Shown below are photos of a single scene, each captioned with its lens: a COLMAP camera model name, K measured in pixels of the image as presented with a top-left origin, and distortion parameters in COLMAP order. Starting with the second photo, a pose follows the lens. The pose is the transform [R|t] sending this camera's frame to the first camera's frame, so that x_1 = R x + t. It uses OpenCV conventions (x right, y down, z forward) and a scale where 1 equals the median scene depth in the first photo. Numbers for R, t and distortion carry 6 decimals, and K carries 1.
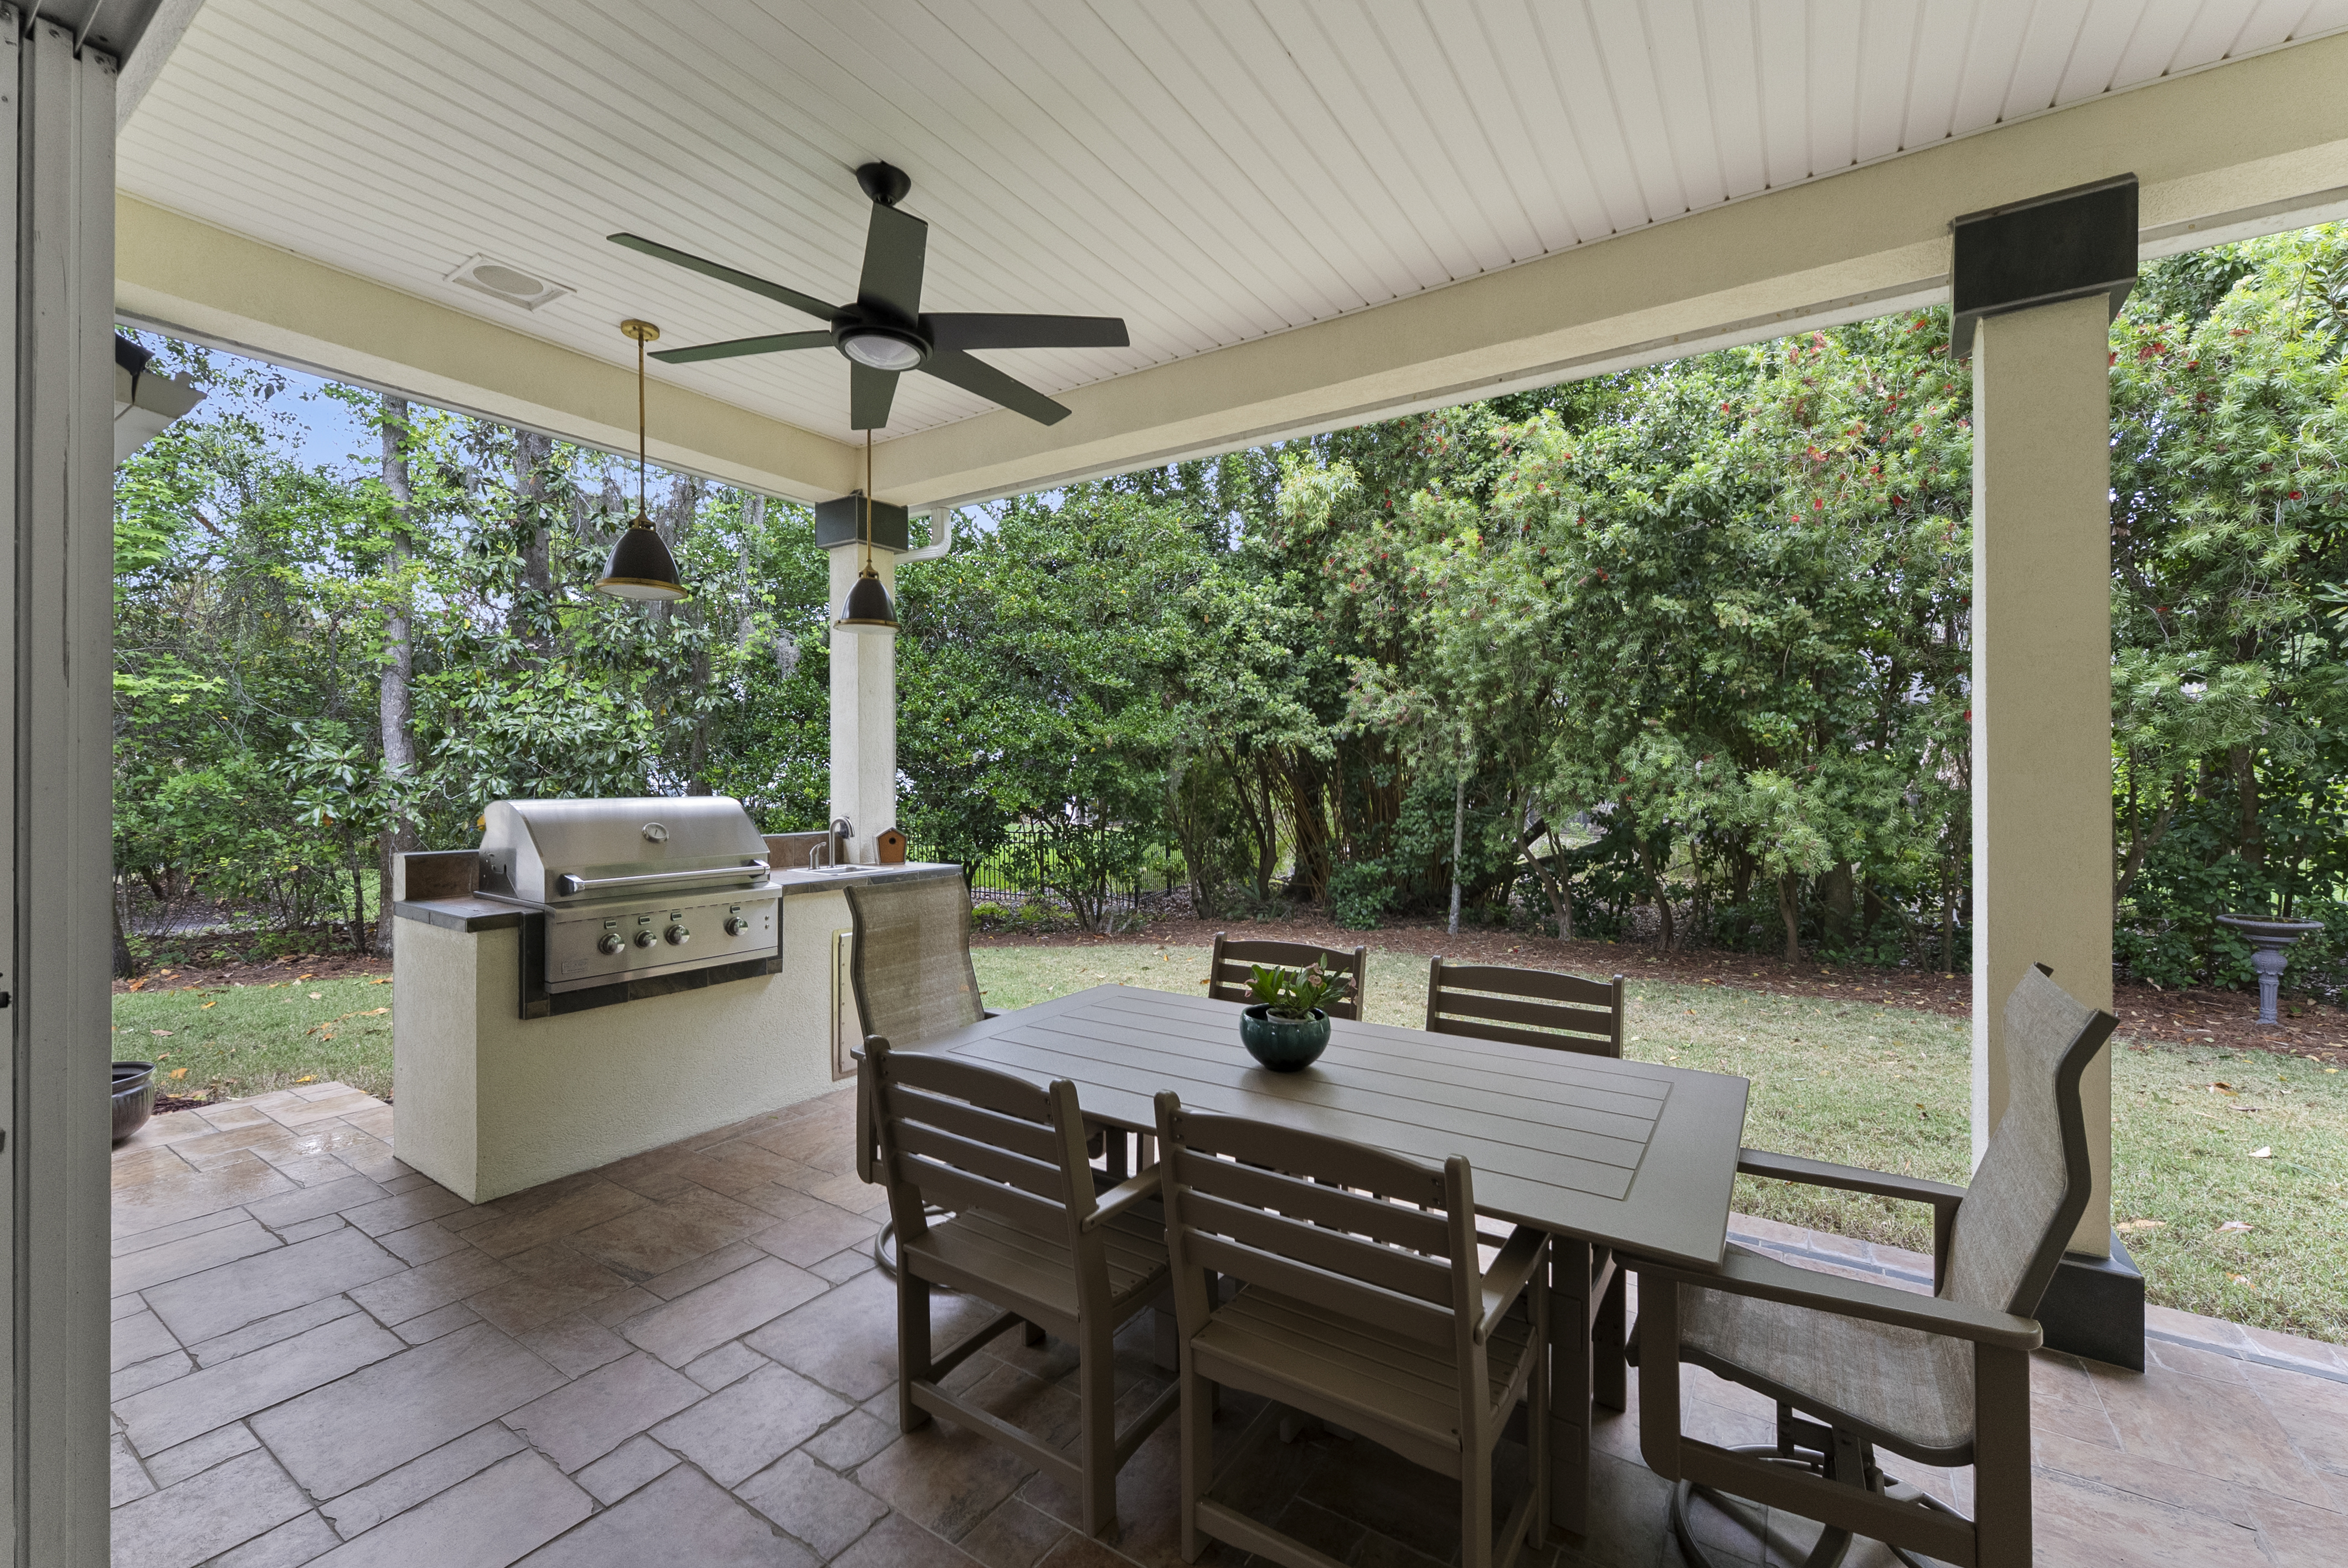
lens RADIAL K [[956.0, 0, 1170.7], [0, 956.0, 781.2], [0, 0, 1]] dist [-0.003973, -0.000406]
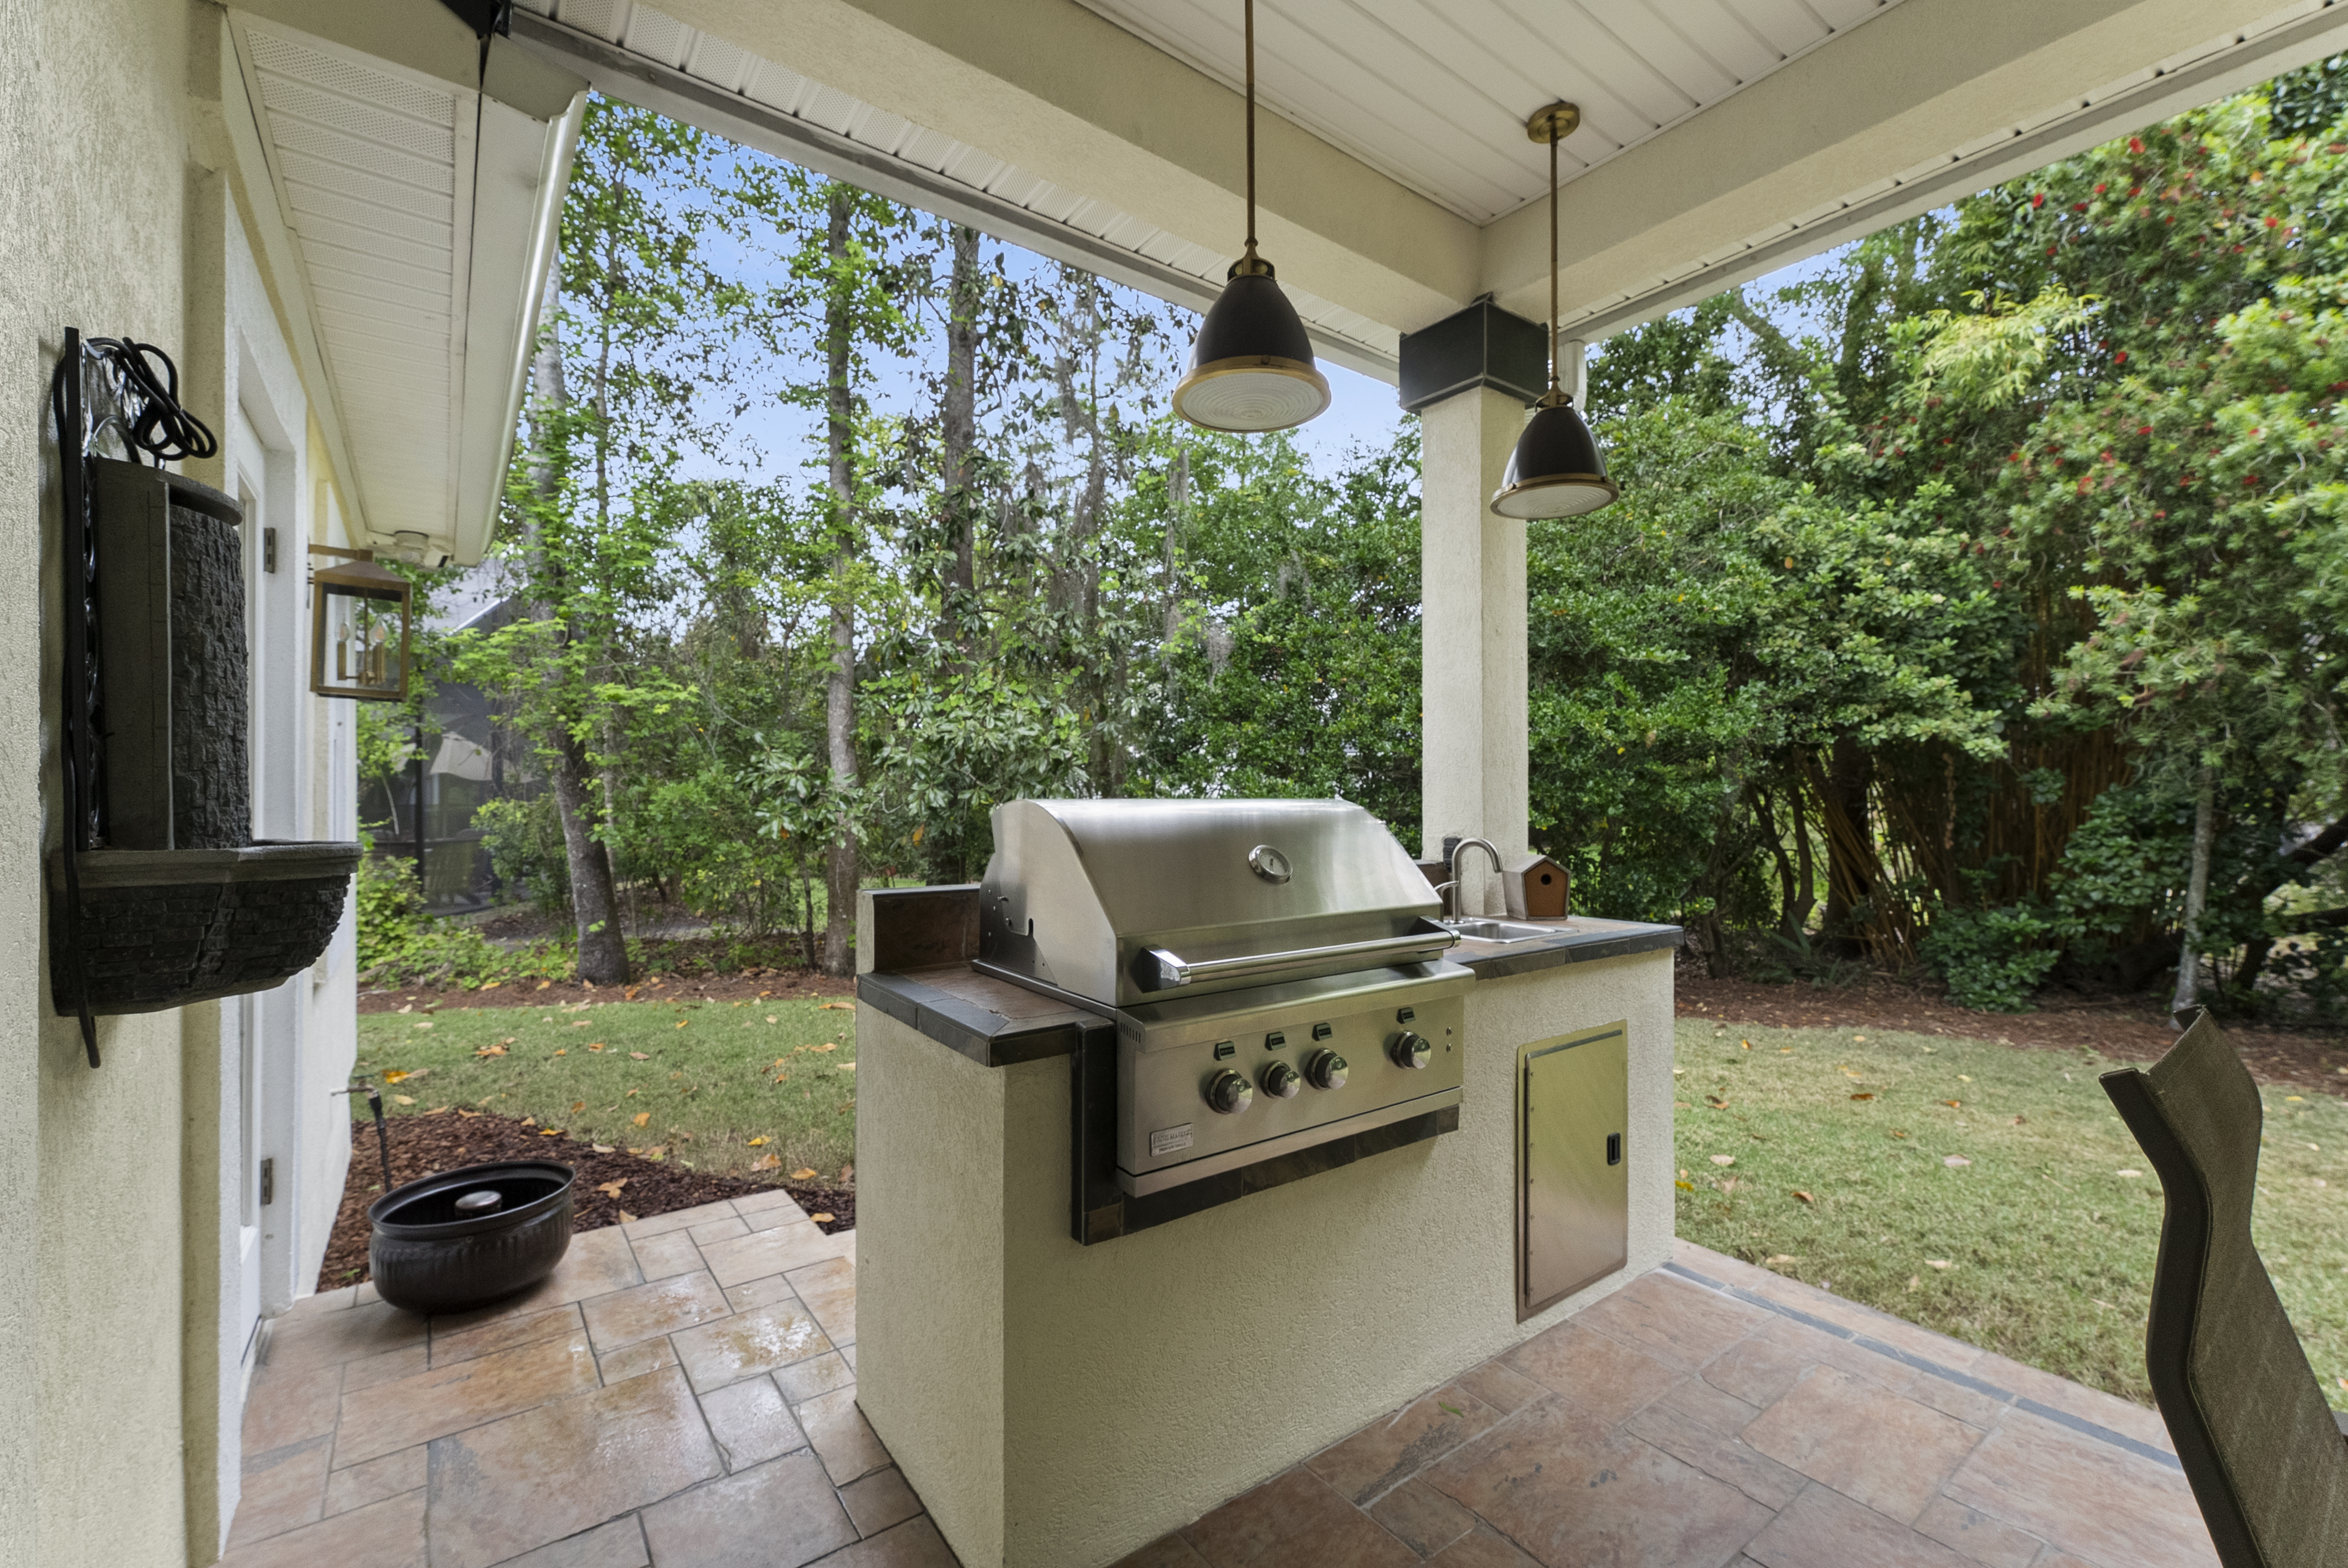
lens RADIAL K [[981.2, 0, 1171.9], [0, 981.2, 806.4], [0, 0, 1]] dist [0.001476, 0.000062]
pose [[0.938529, 0.003133, -0.345186, -0.155842], [-0.001402, 0.999985, 0.005265, 0.007522], [0.345197, -0.004458, 0.938520, 0.183319]]
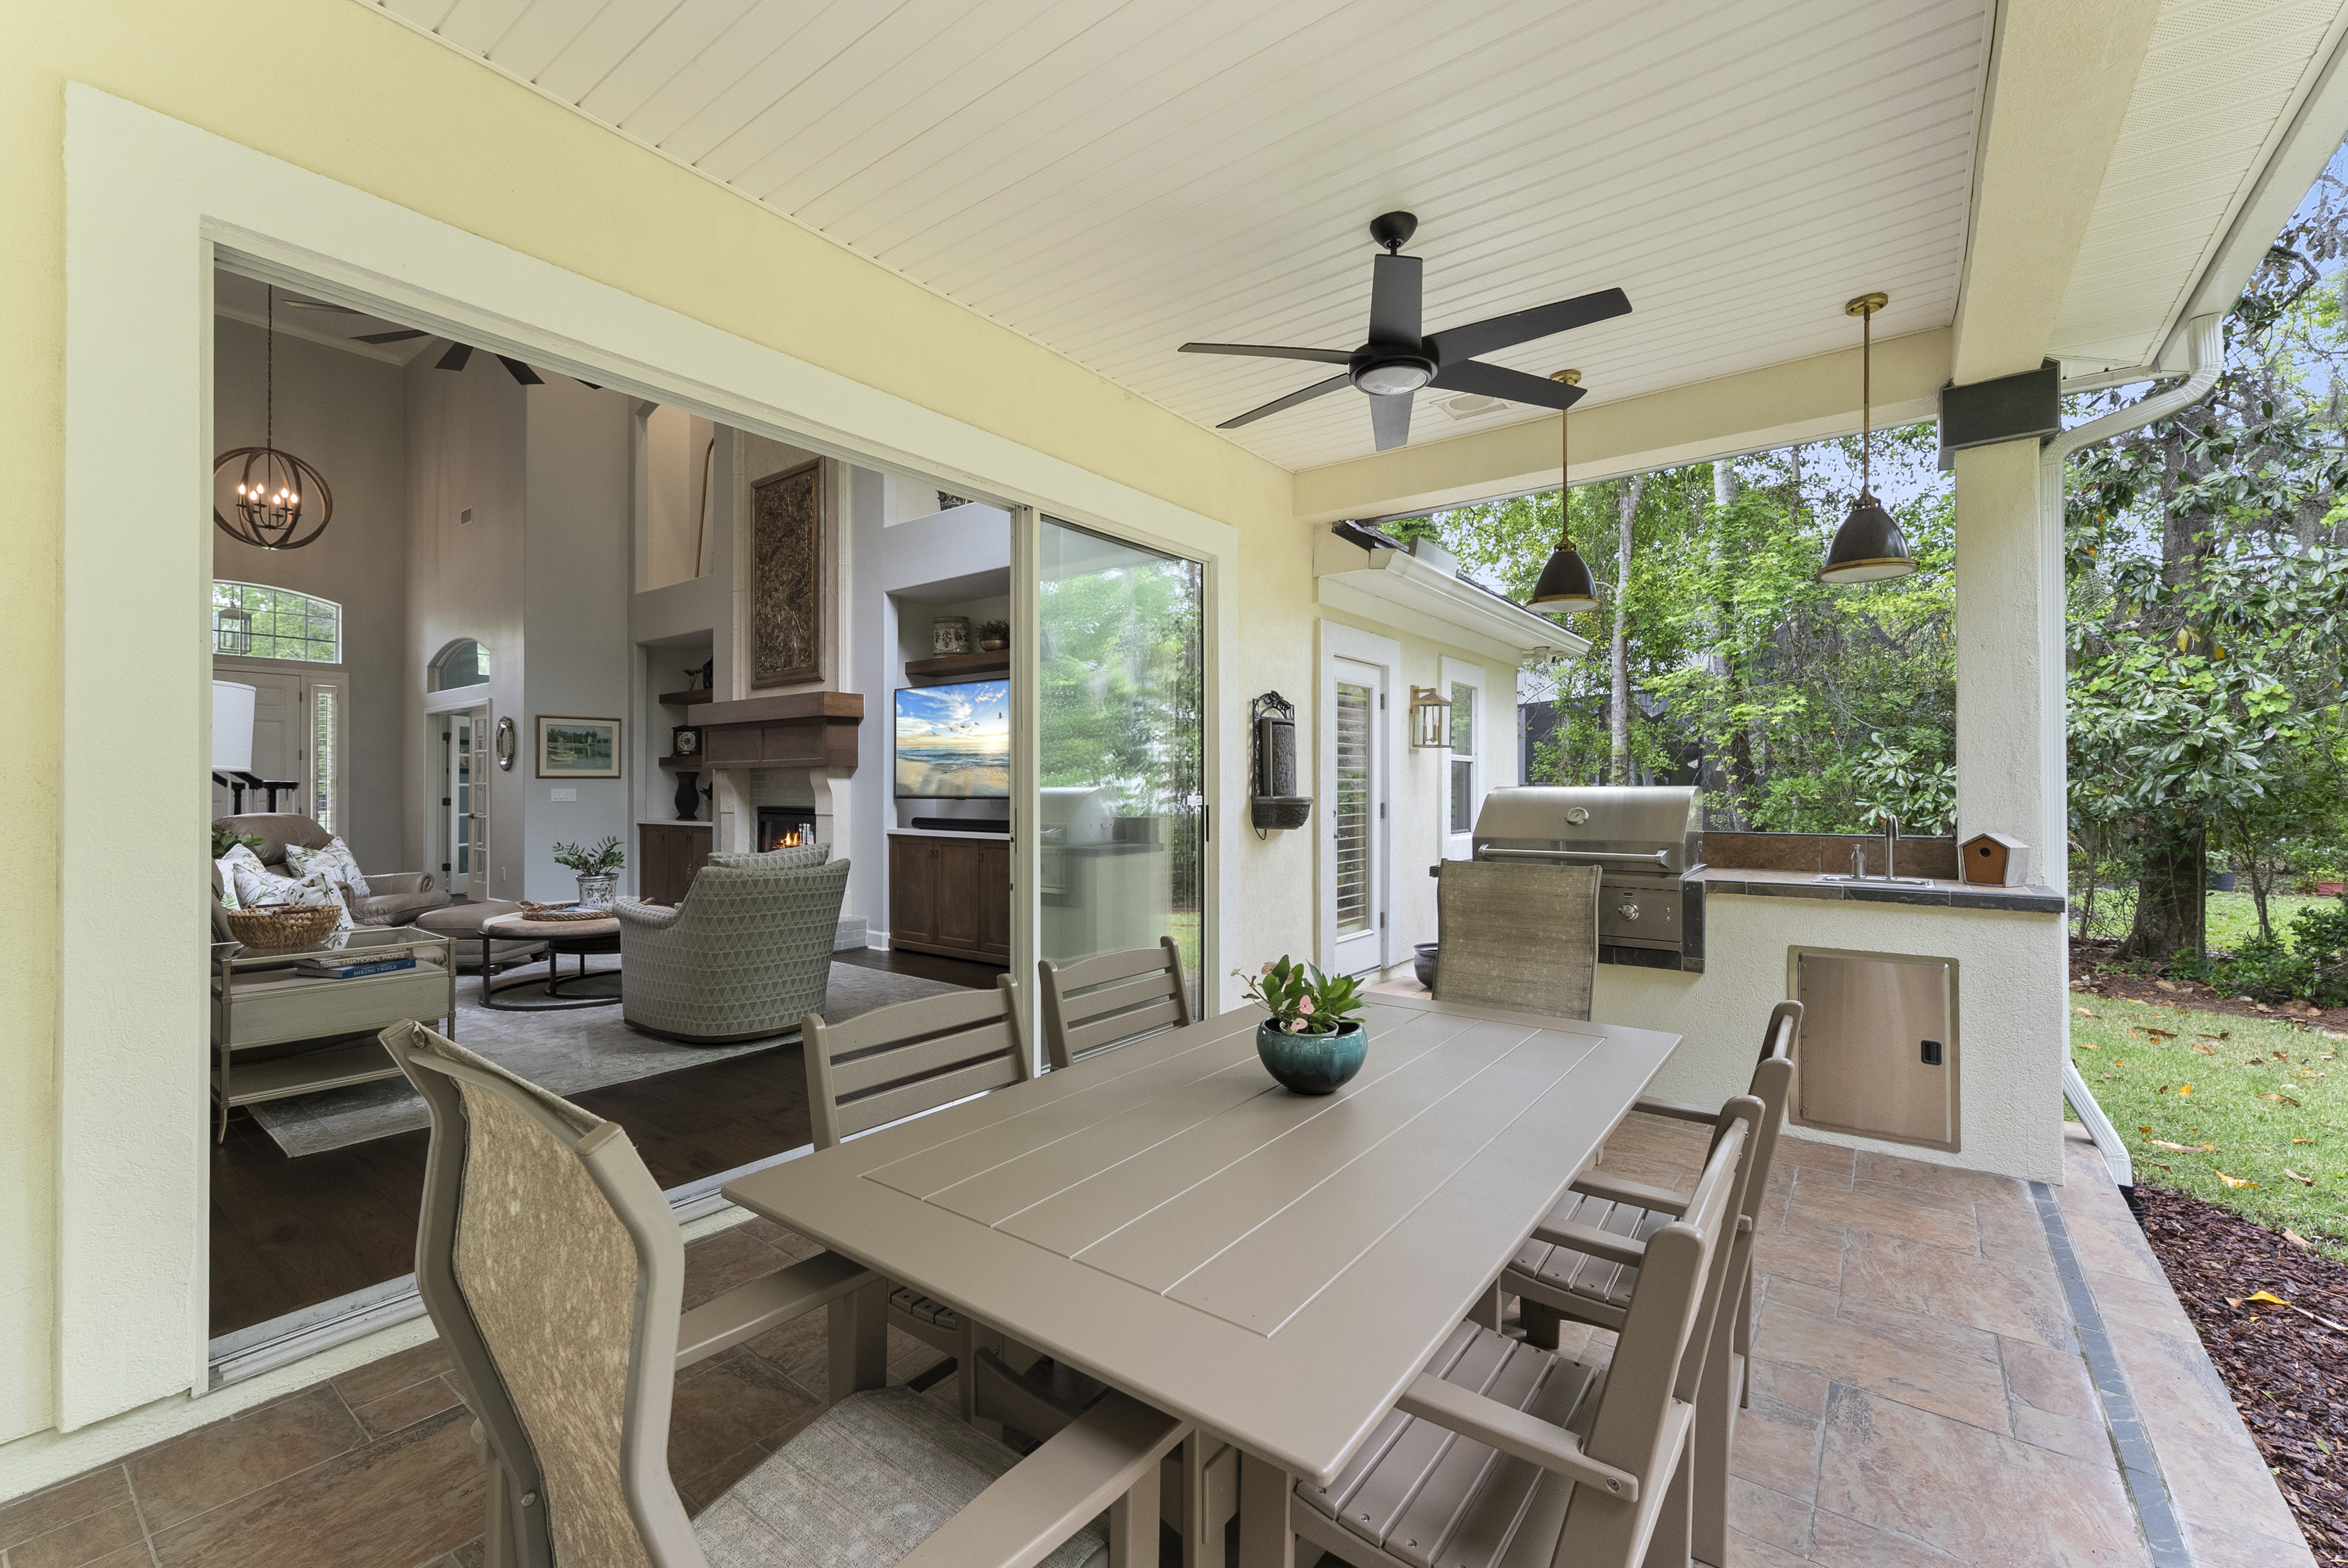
lens RADIAL K [[973.2, 0, 1165.0], [0, 973.2, 787.4], [0, 0, 1]] dist [0.001546, 0.000094]
pose [[-0.065083, -0.006339, -0.997860, 0.244130], [-0.001989, 0.999979, -0.006222, 0.010611], [0.997878, 0.001580, -0.065094, 0.227439]]
